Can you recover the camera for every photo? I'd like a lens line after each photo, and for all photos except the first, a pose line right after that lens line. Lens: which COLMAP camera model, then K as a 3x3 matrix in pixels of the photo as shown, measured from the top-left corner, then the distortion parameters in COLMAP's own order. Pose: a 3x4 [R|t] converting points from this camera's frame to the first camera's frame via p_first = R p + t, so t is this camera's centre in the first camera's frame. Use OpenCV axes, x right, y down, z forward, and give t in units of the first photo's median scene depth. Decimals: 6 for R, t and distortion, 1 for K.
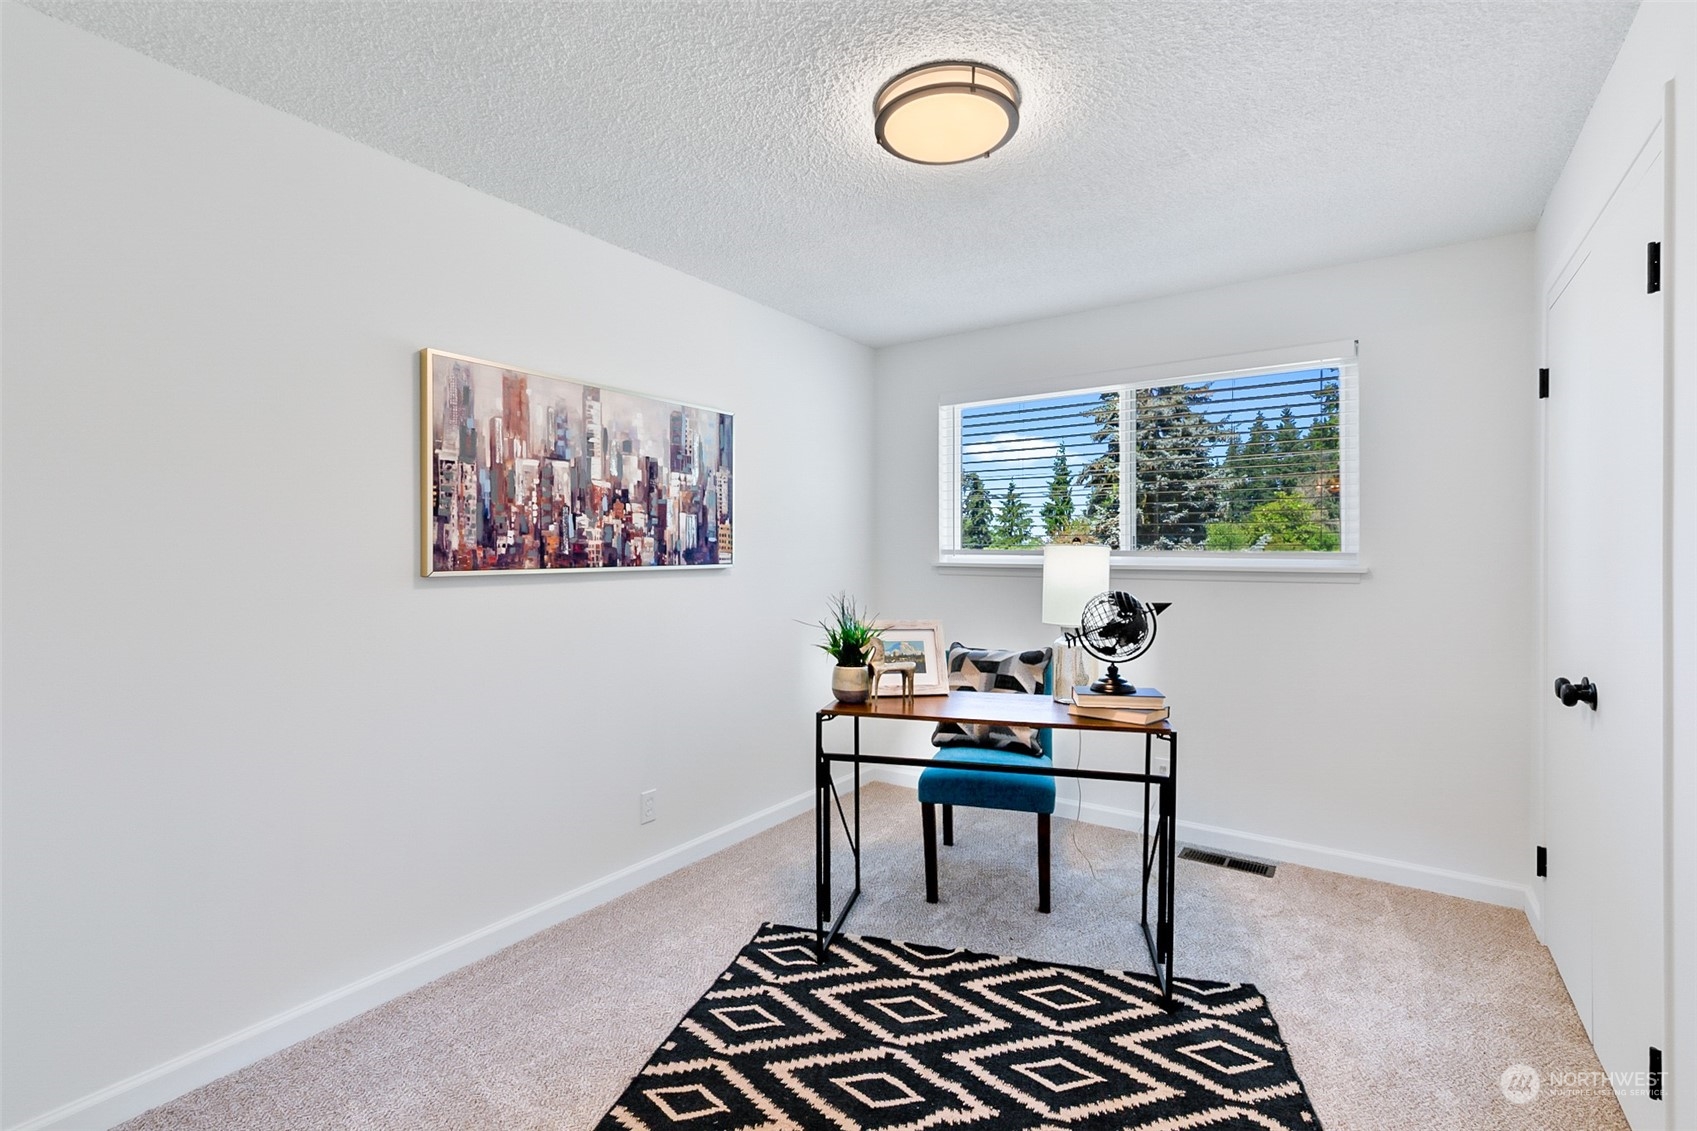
lens RADIAL K [[757.4, 0, 852.8], [0, 757.4, 560.7], [0, 0, 1]] dist [0.006247, -0.002167]
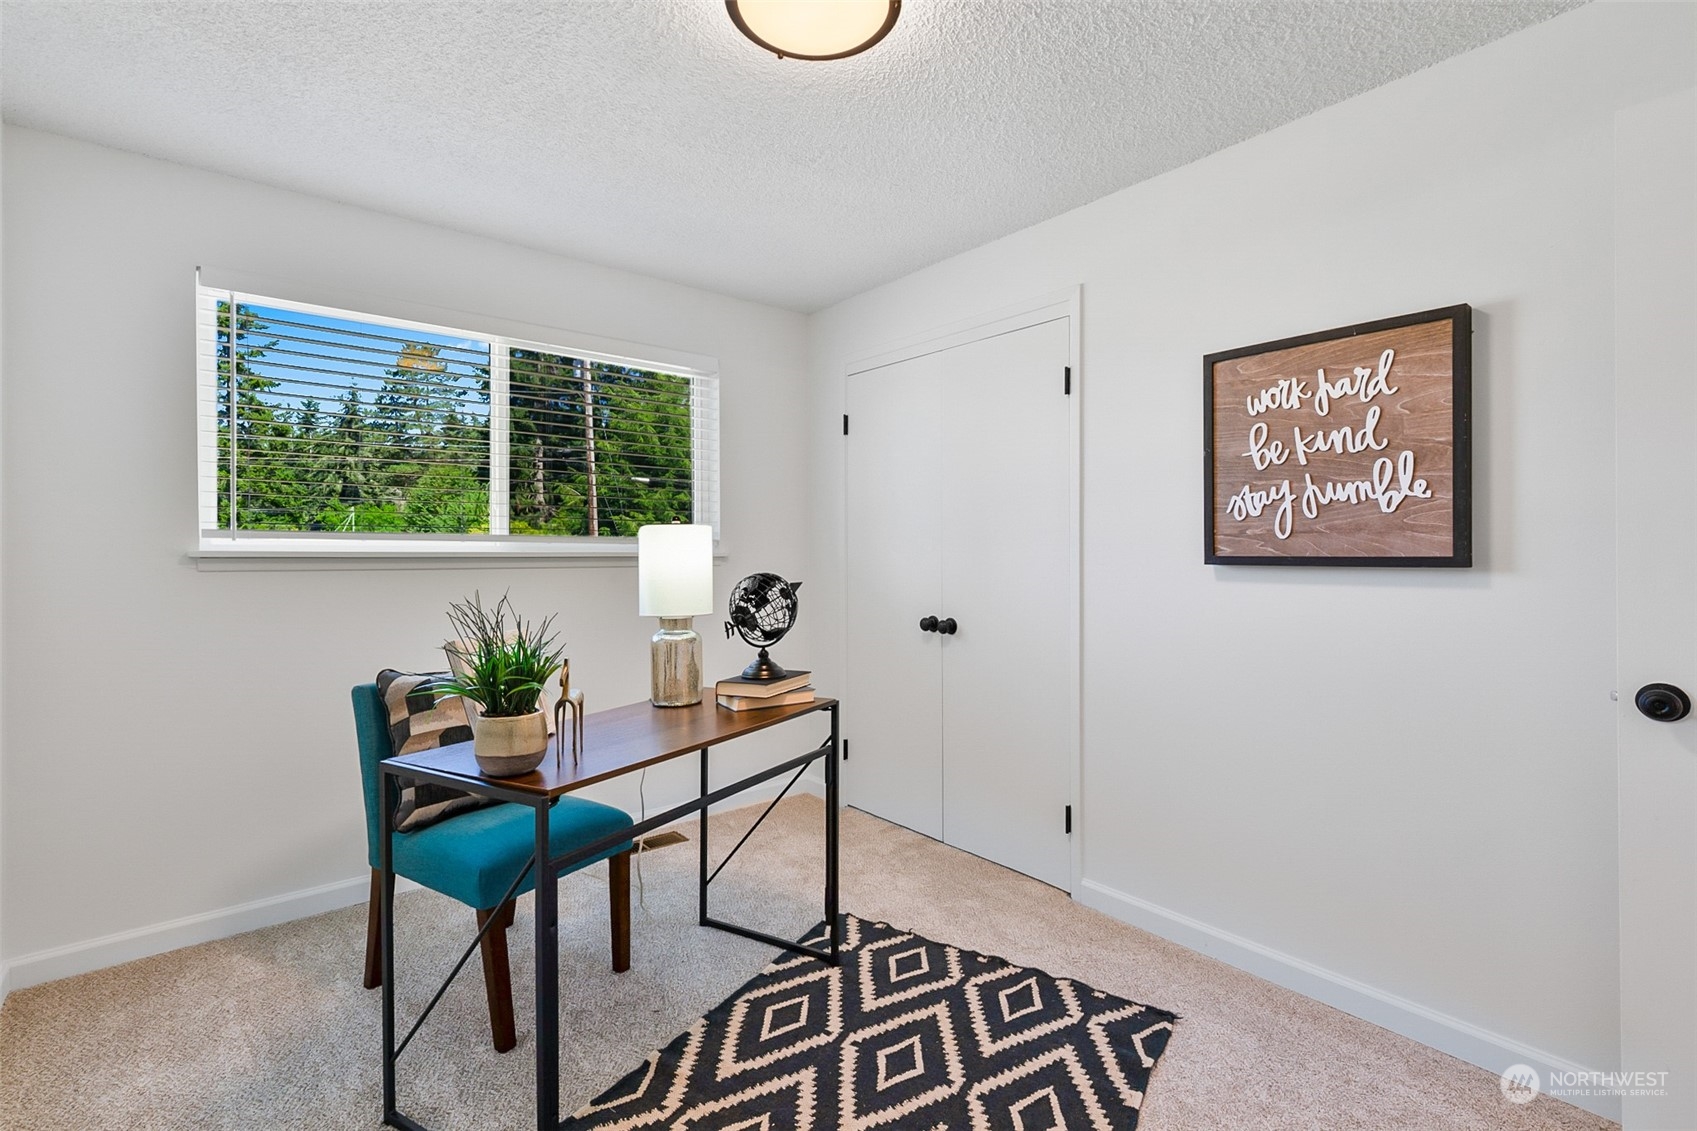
lens RADIAL K [[757.4, 0, 851.6], [0, 757.4, 559.2], [0, 0, 1]] dist [0.006247, -0.002167]
pose [[0.293790, -0.010735, 0.955810, -0.563607], [0.009072, 0.999923, 0.008442, 0.016667], [-0.955827, 0.006191, 0.293865, 0.641828]]
